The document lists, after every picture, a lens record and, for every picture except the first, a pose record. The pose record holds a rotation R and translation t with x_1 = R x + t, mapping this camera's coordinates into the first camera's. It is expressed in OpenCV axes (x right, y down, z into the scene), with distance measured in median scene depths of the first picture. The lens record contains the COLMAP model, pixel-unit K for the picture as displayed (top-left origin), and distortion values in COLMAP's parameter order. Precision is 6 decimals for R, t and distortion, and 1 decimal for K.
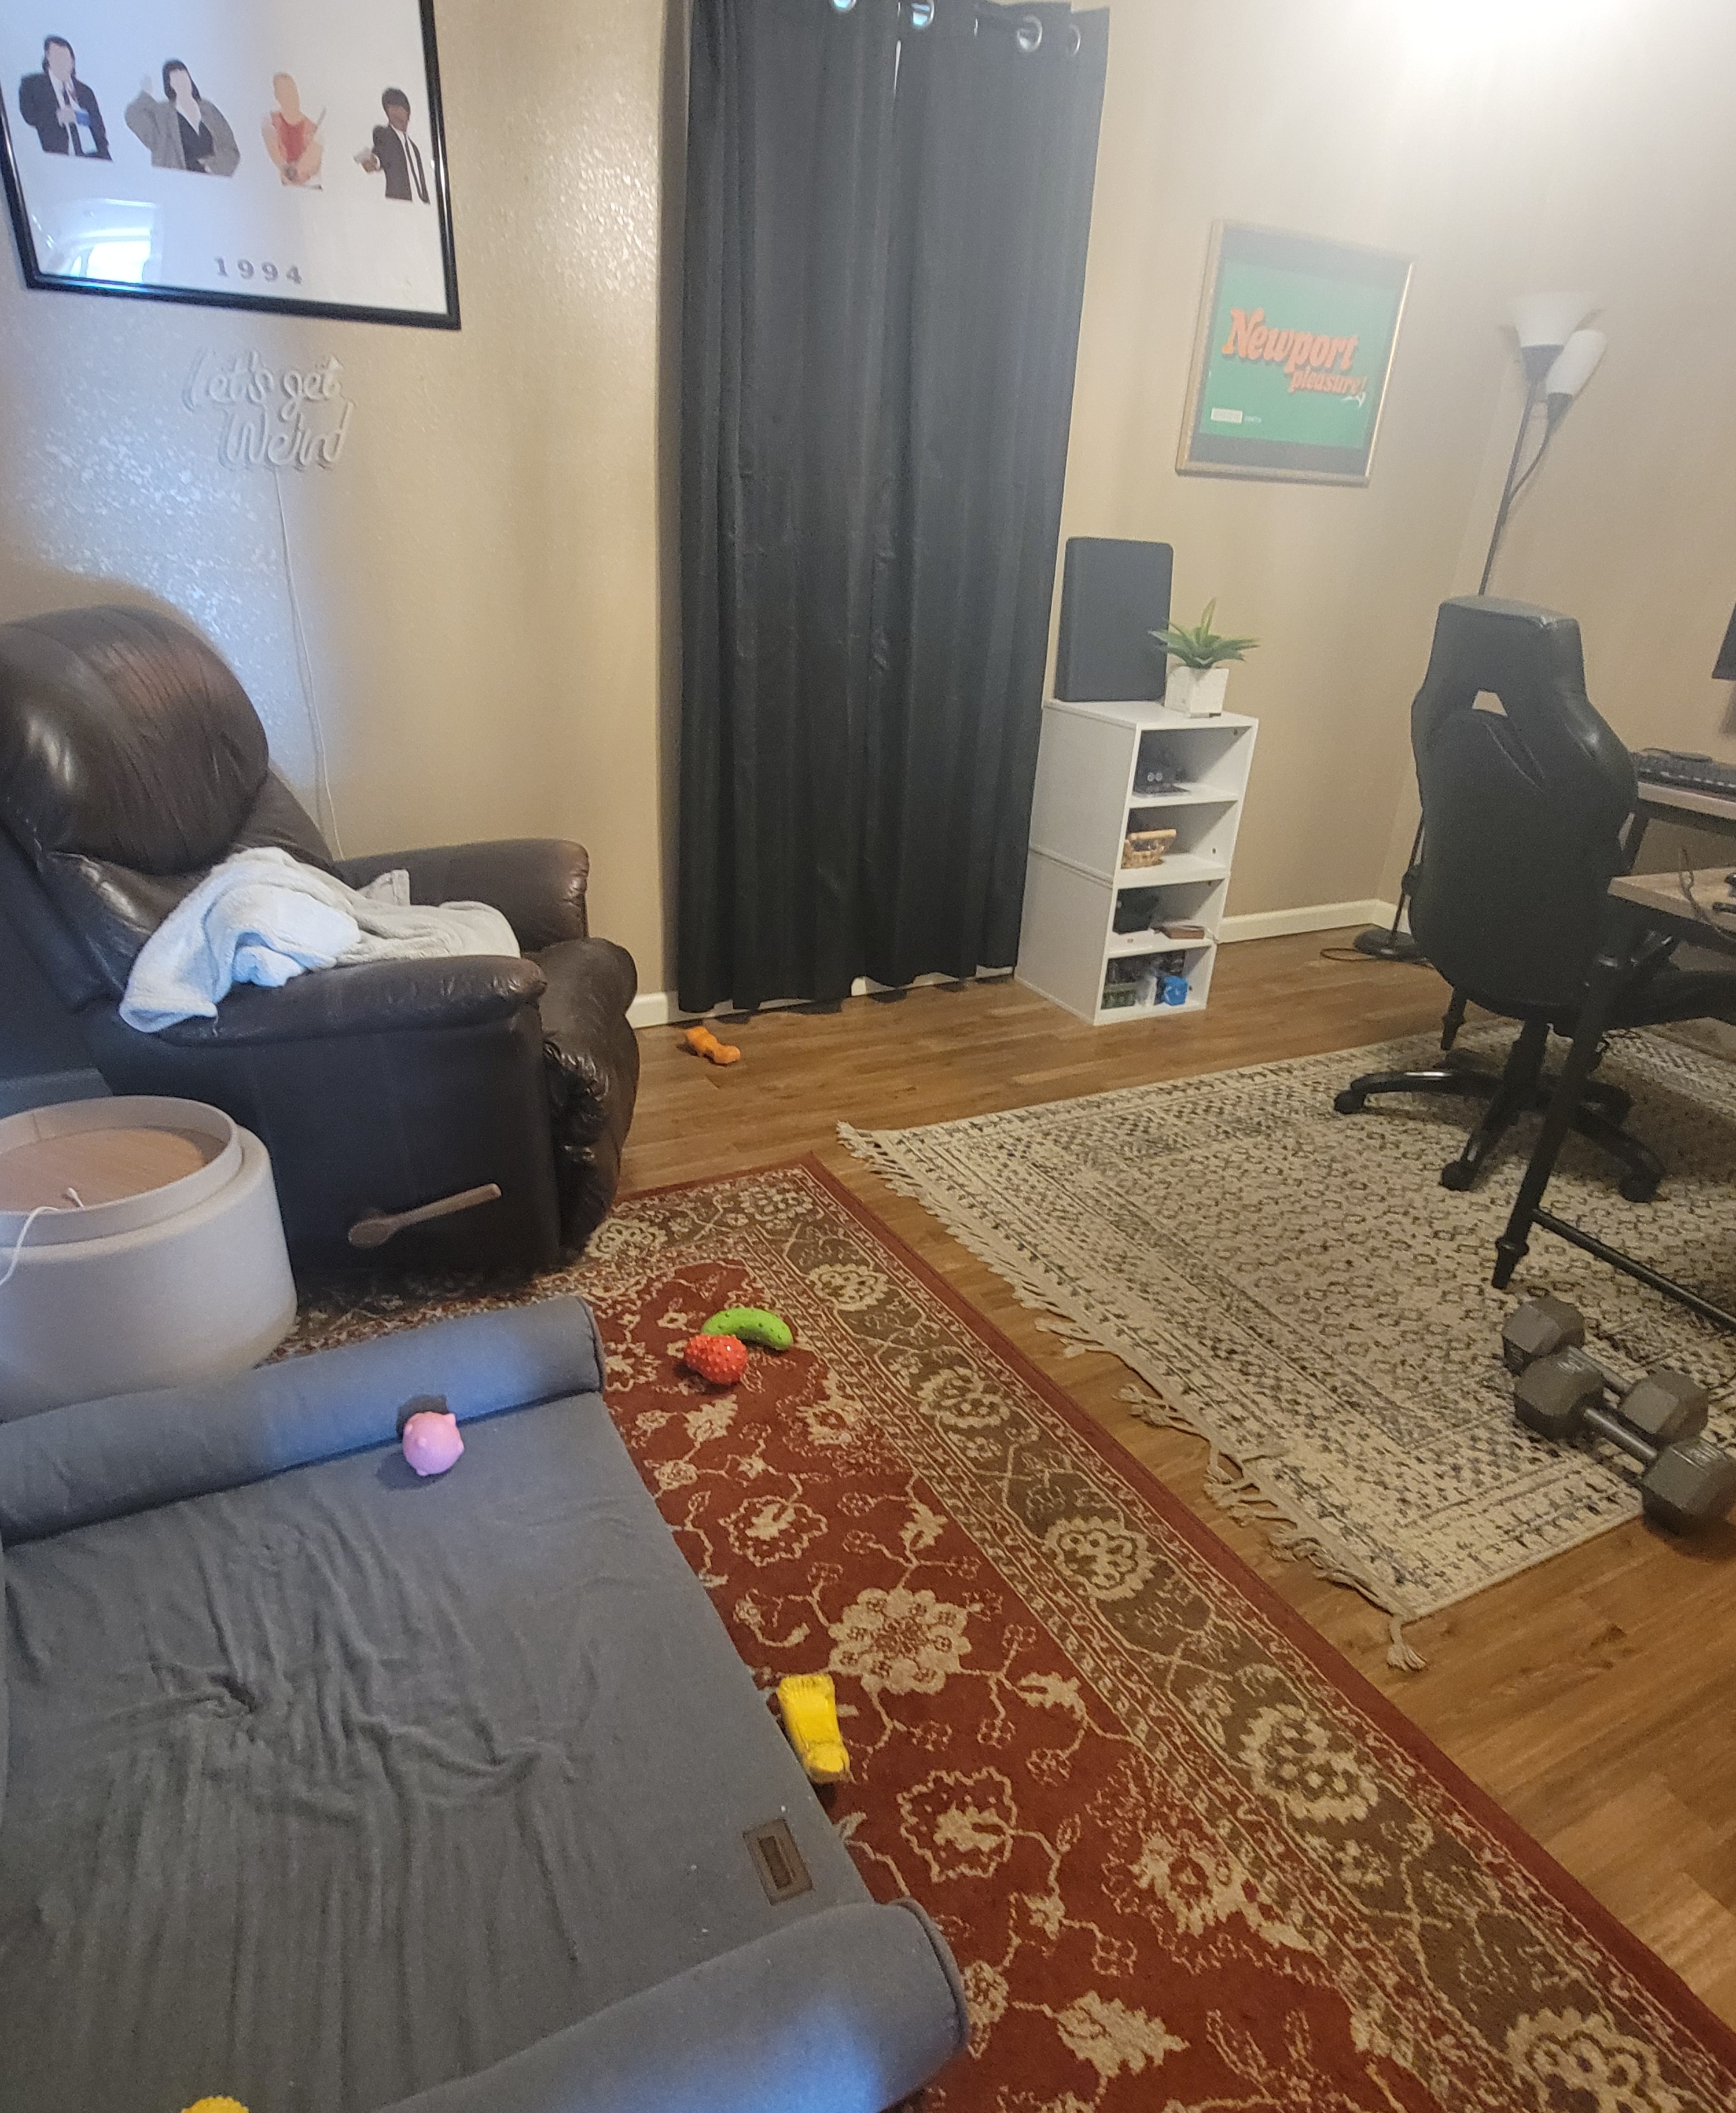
lens RADIAL K [[1257.0, 0, 861.0], [0, 1257.0, 1169.0], [0, 0, 1]] dist [-0.000324, 0.000073]
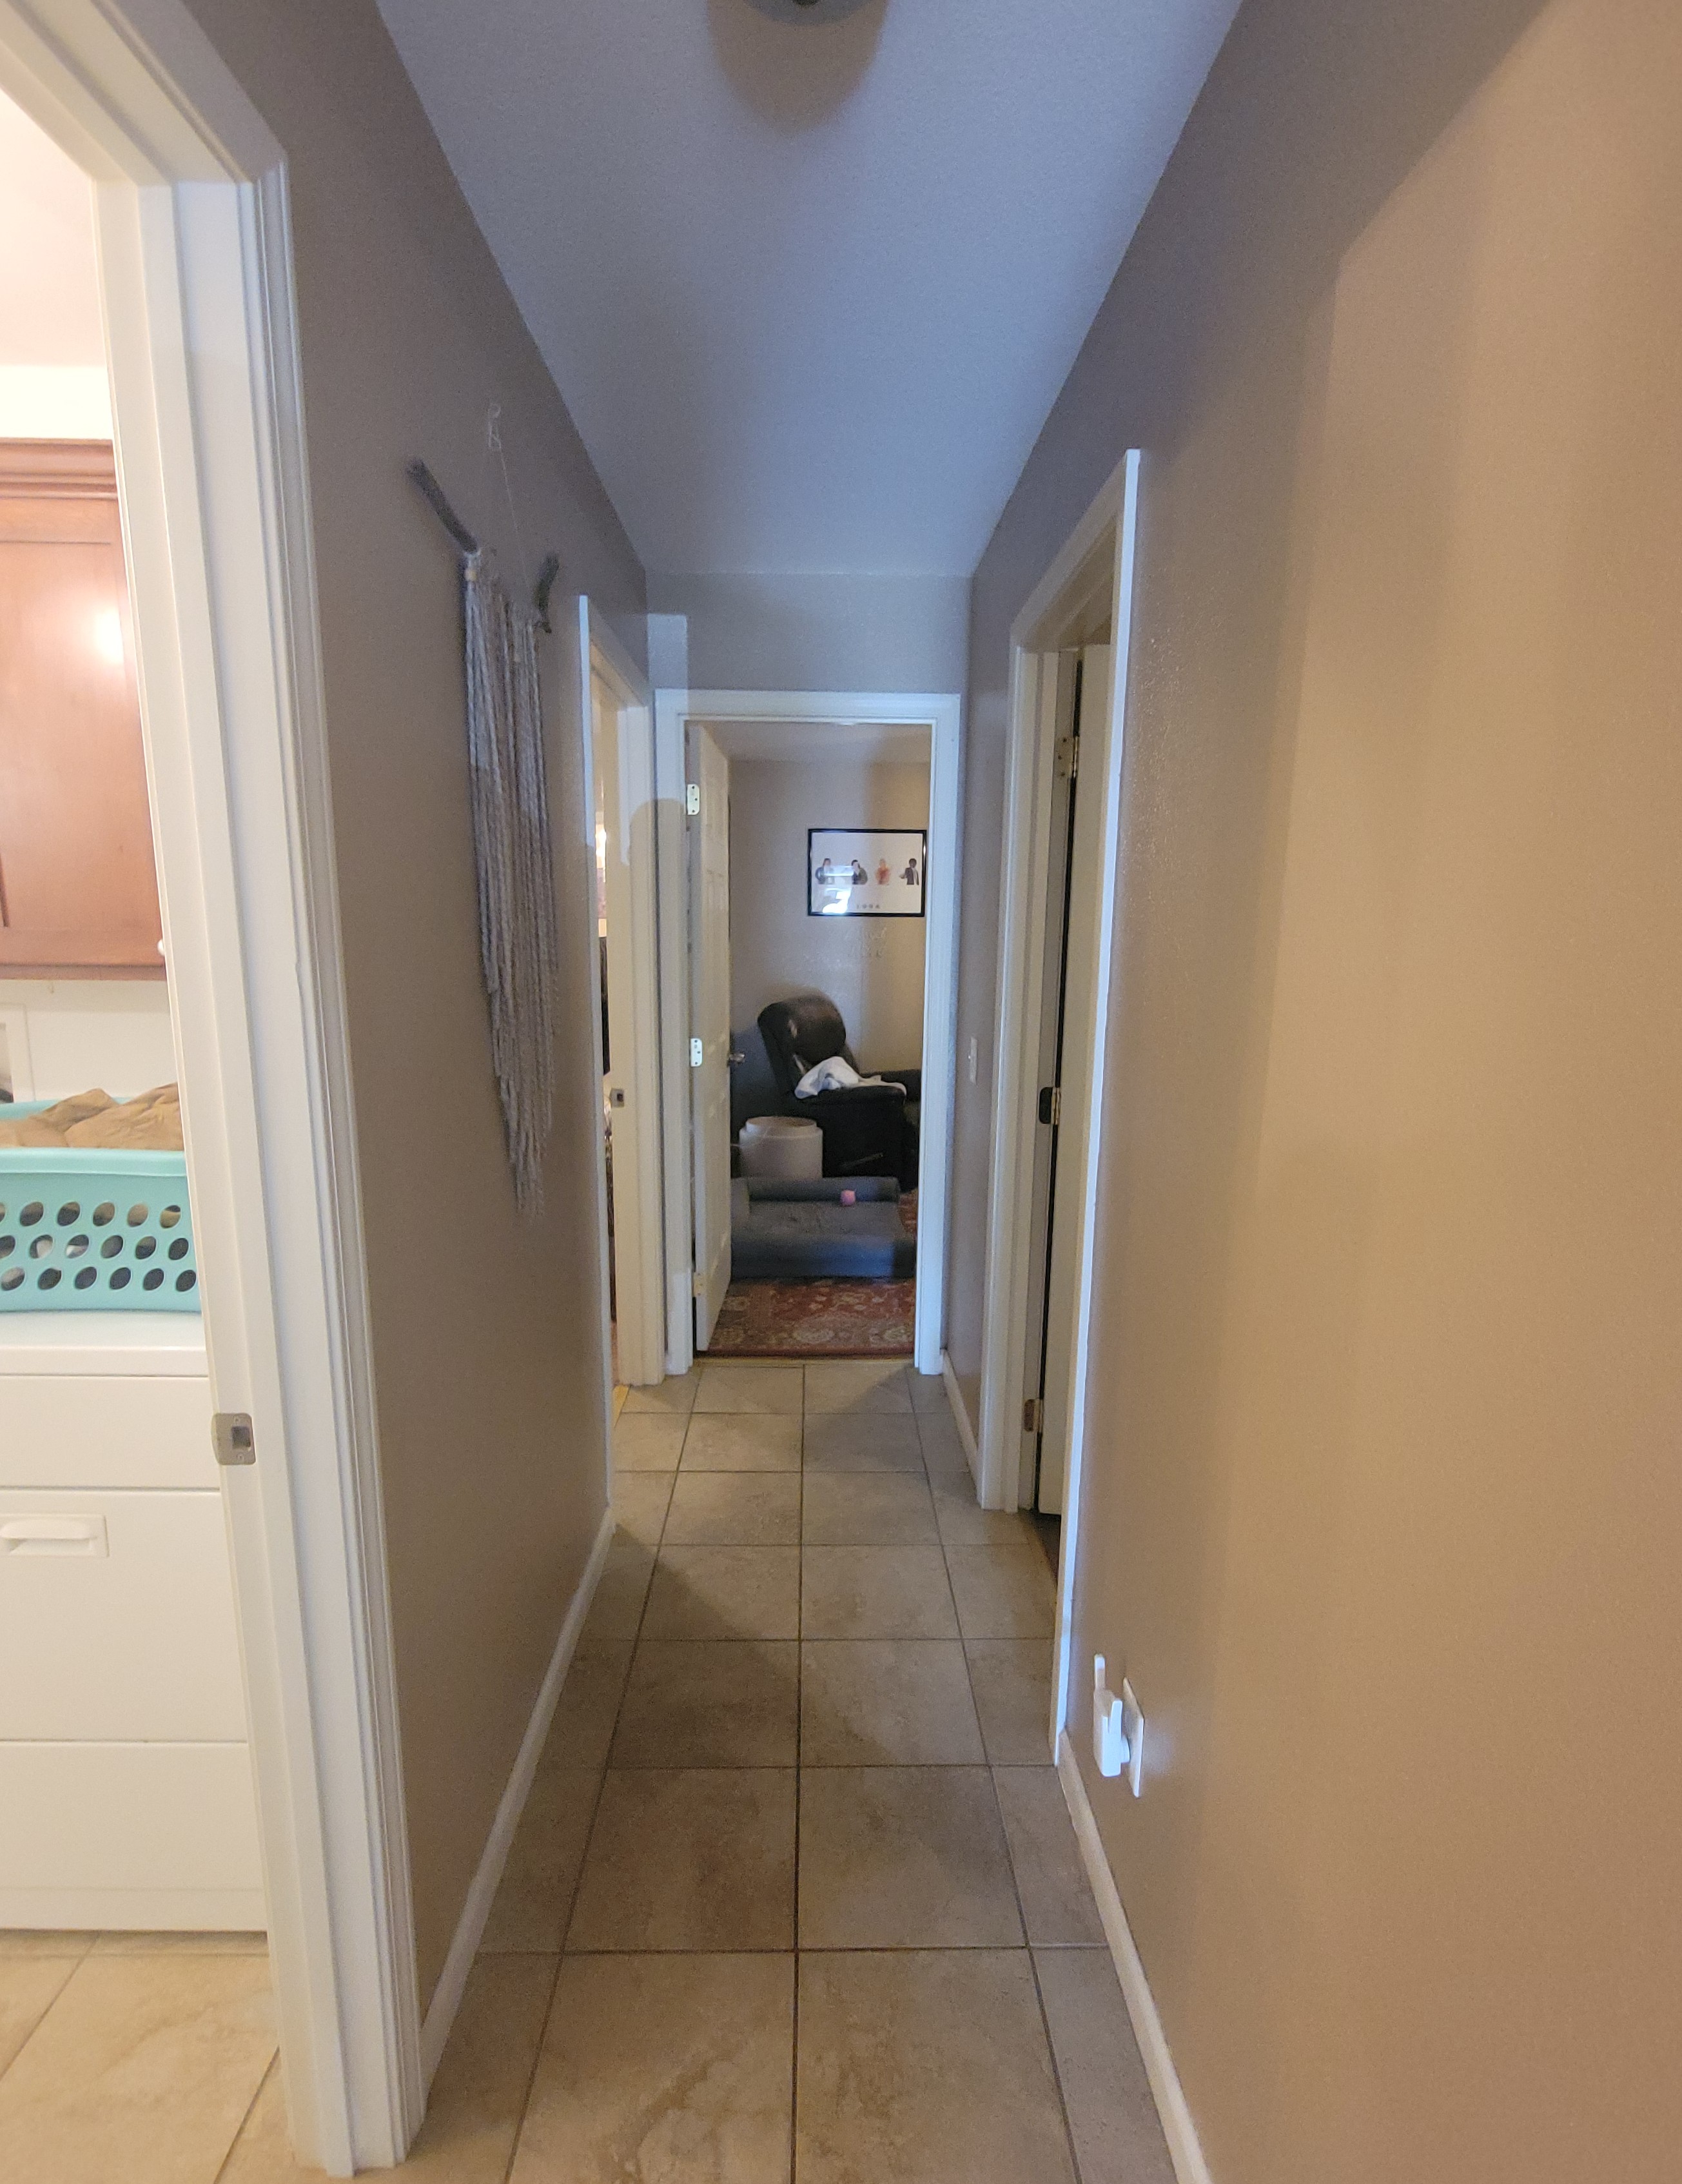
lens RADIAL K [[1042.8, 0, 837.1], [0, 1042.8, 1123.1], [0, 0, 1]] dist [0.000001, -0.000038]
pose [[0.899536, 0.048410, -0.434156, 0.783865], [-0.184432, 0.943010, -0.276979, 0.714282], [0.396005, 0.329225, 0.857200, -1.412486]]
